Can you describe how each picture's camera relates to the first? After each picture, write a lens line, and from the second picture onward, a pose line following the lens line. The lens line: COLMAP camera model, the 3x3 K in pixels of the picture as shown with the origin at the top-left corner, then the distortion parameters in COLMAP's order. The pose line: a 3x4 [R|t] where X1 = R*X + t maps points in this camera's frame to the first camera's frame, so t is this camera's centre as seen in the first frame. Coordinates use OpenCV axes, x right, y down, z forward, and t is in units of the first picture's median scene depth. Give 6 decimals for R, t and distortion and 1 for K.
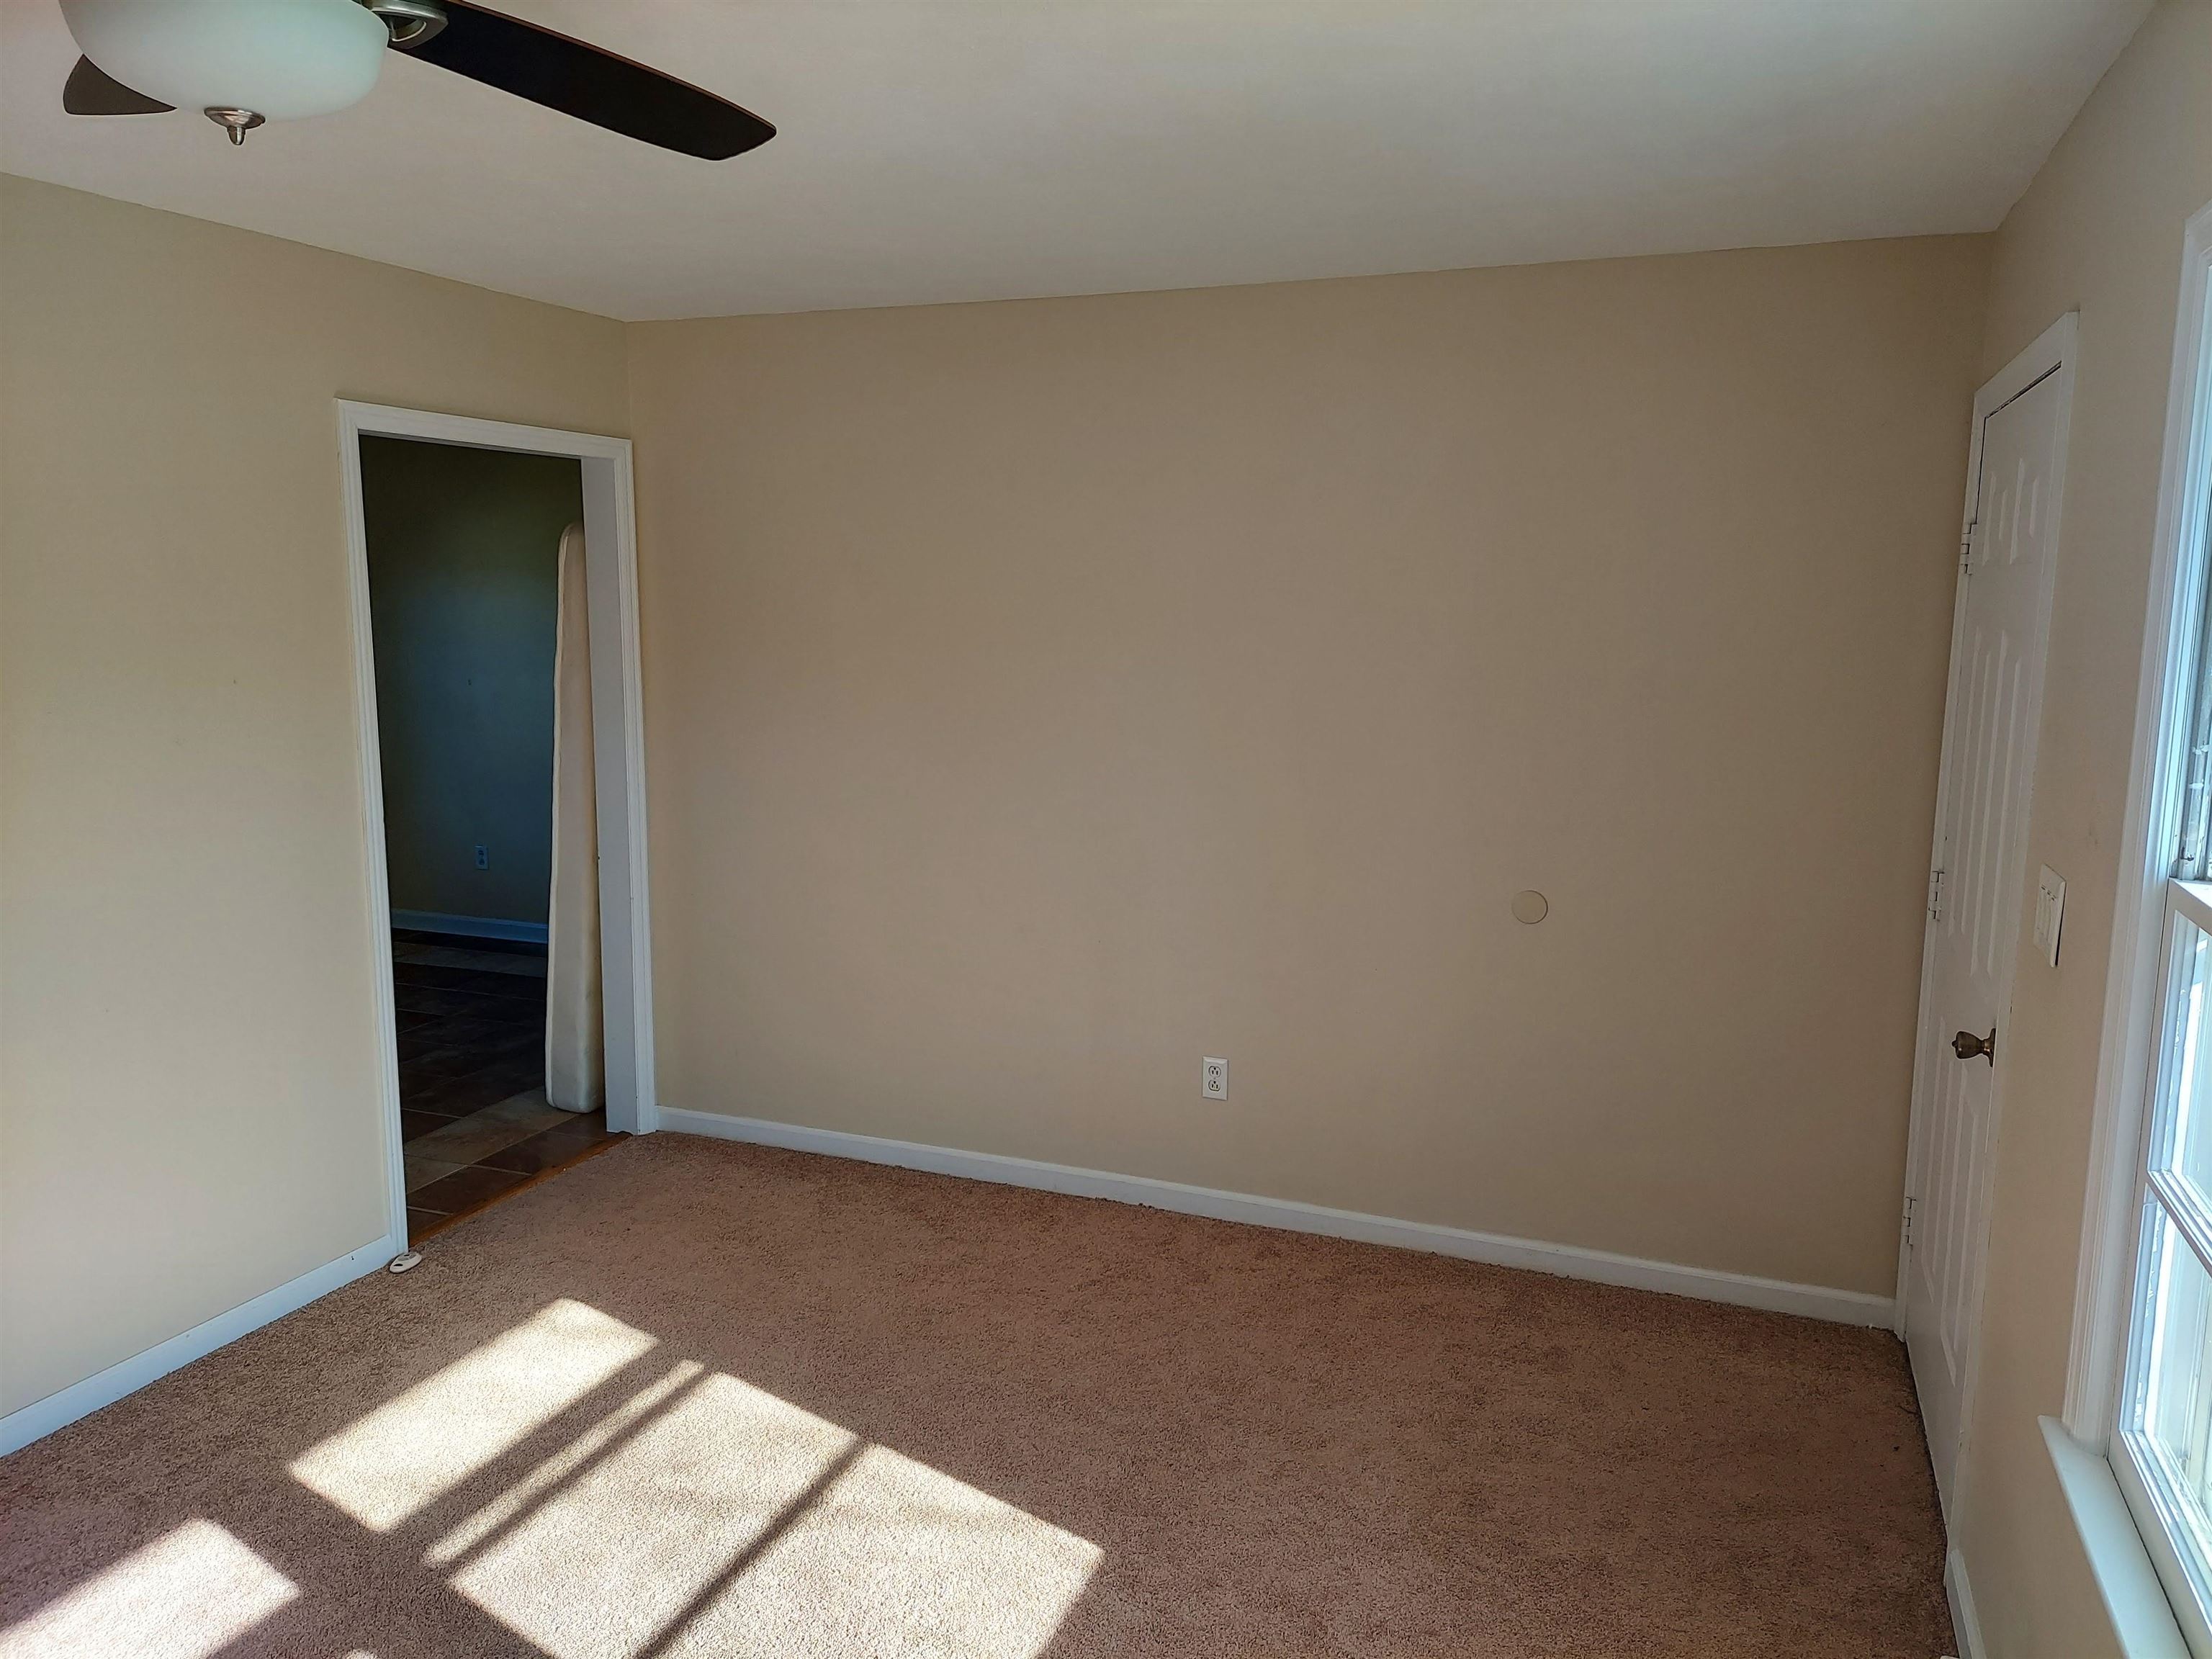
lens RADIAL K [[1601.3, 0, 1095.2], [0, 1601.3, 823.0], [0, 0, 1]] dist [0.032142, -0.026341]
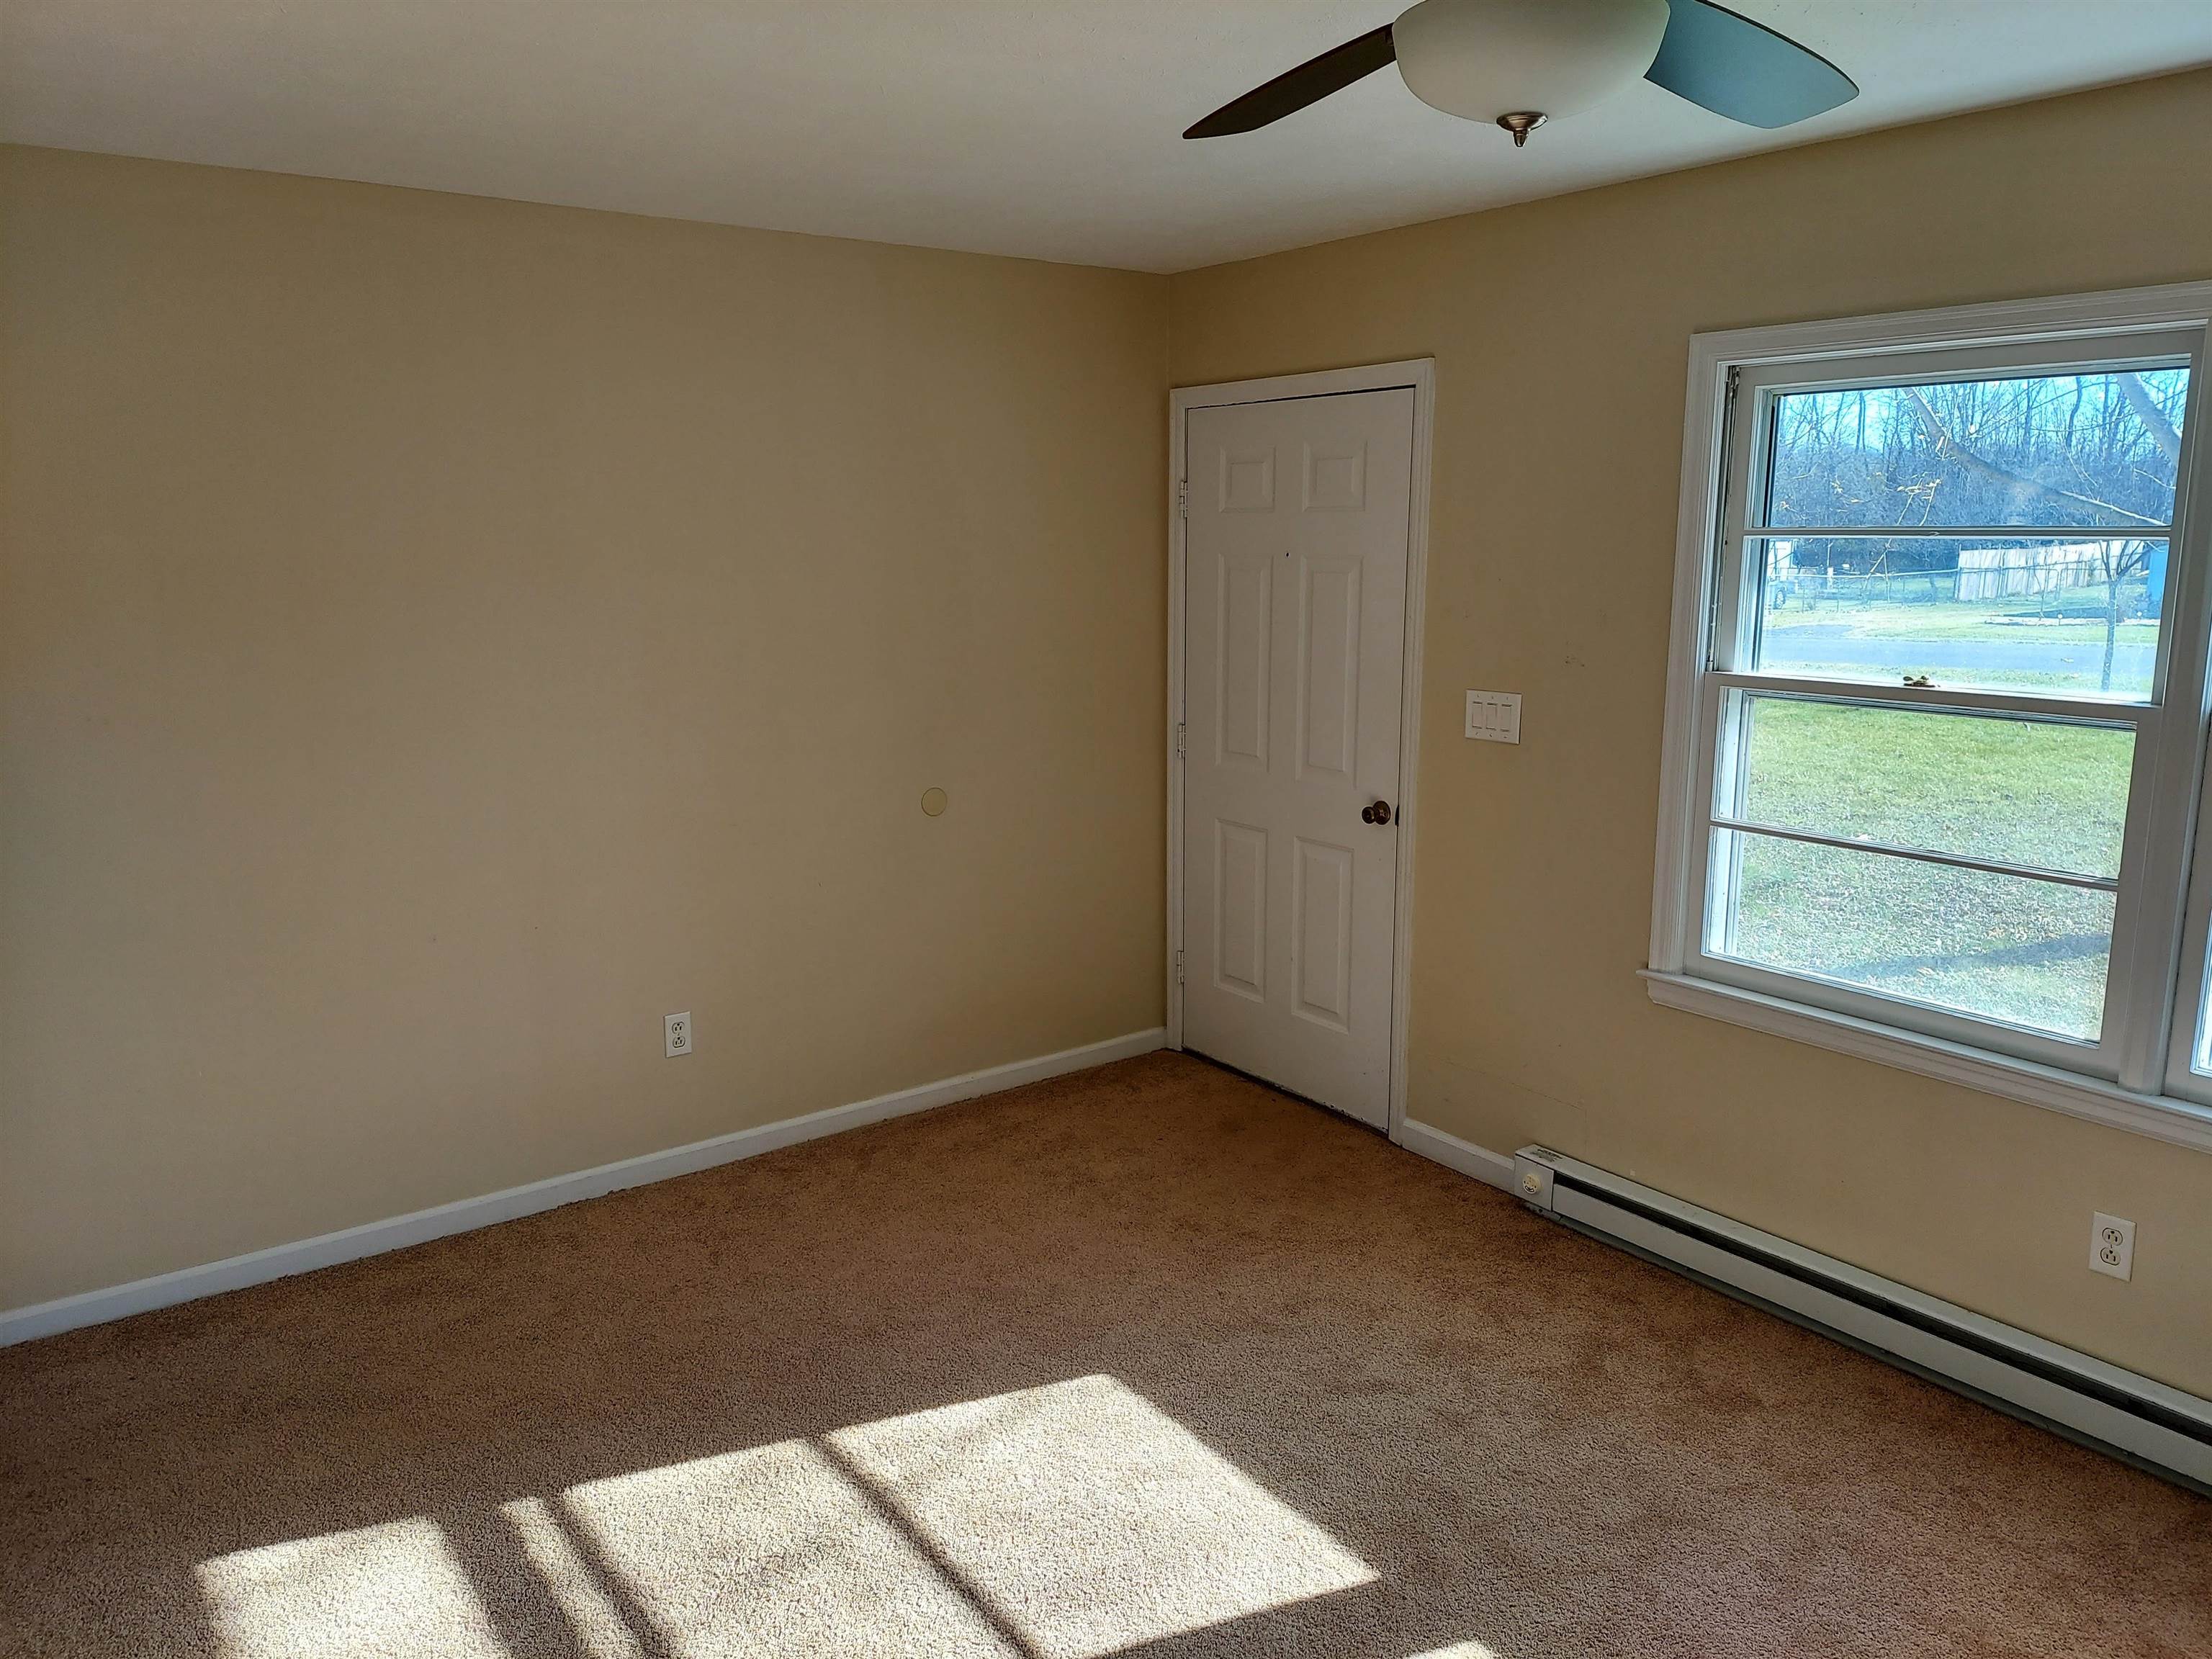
lens RADIAL K [[1601.3, 0, 1092.6], [0, 1601.3, 828.0], [0, 0, 1]] dist [0.032142, -0.026341]
pose [[0.523357, -0.178208, 0.833270, -0.716778], [0.142992, 0.982387, 0.120289, -0.058348], [-0.840030, 0.056197, 0.539622, 0.293436]]
